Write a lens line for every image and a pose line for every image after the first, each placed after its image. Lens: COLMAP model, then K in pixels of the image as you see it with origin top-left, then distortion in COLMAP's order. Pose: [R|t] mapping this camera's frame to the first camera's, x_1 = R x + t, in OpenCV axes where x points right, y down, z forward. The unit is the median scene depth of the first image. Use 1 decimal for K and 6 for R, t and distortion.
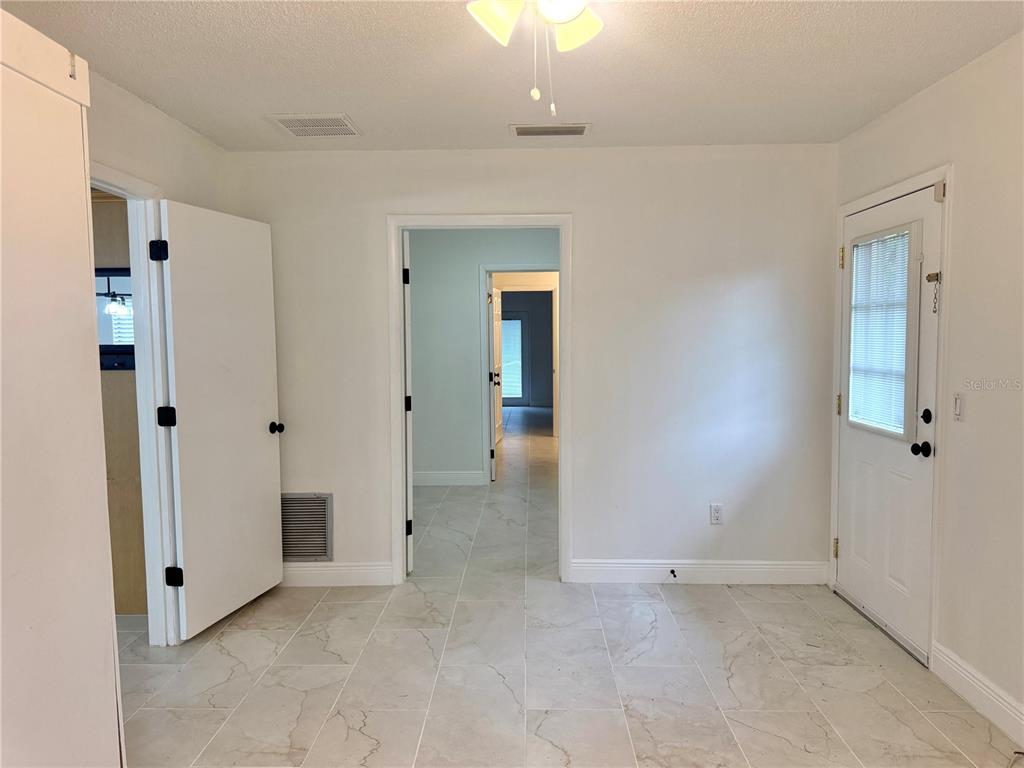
lens RADIAL K [[749.4, 0, 518.9], [0, 749.4, 382.0], [0, 0, 1]] dist [0.114596, -0.064424]
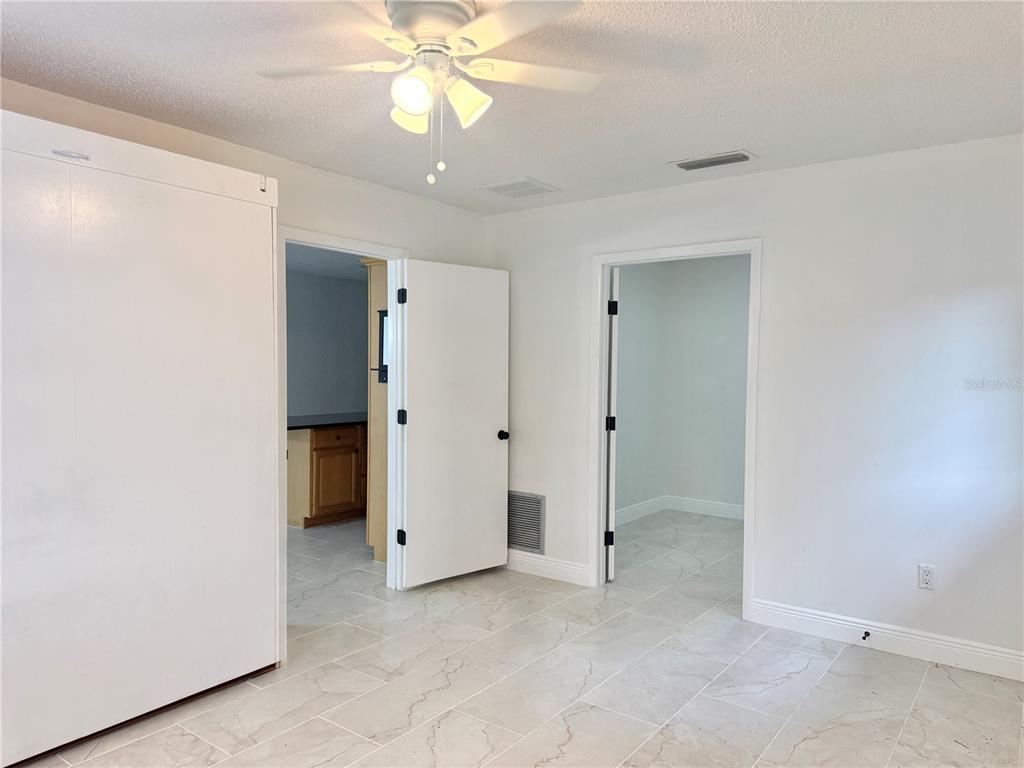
lens RADIAL K [[749.4, 0, 509.0], [0, 749.4, 383.1], [0, 0, 1]] dist [0.114596, -0.064424]
pose [[0.815204, 0.030880, -0.578350, 0.377335], [-0.054679, 0.998221, -0.023773, 0.004698], [0.576587, 0.051003, 0.815442, 0.018652]]
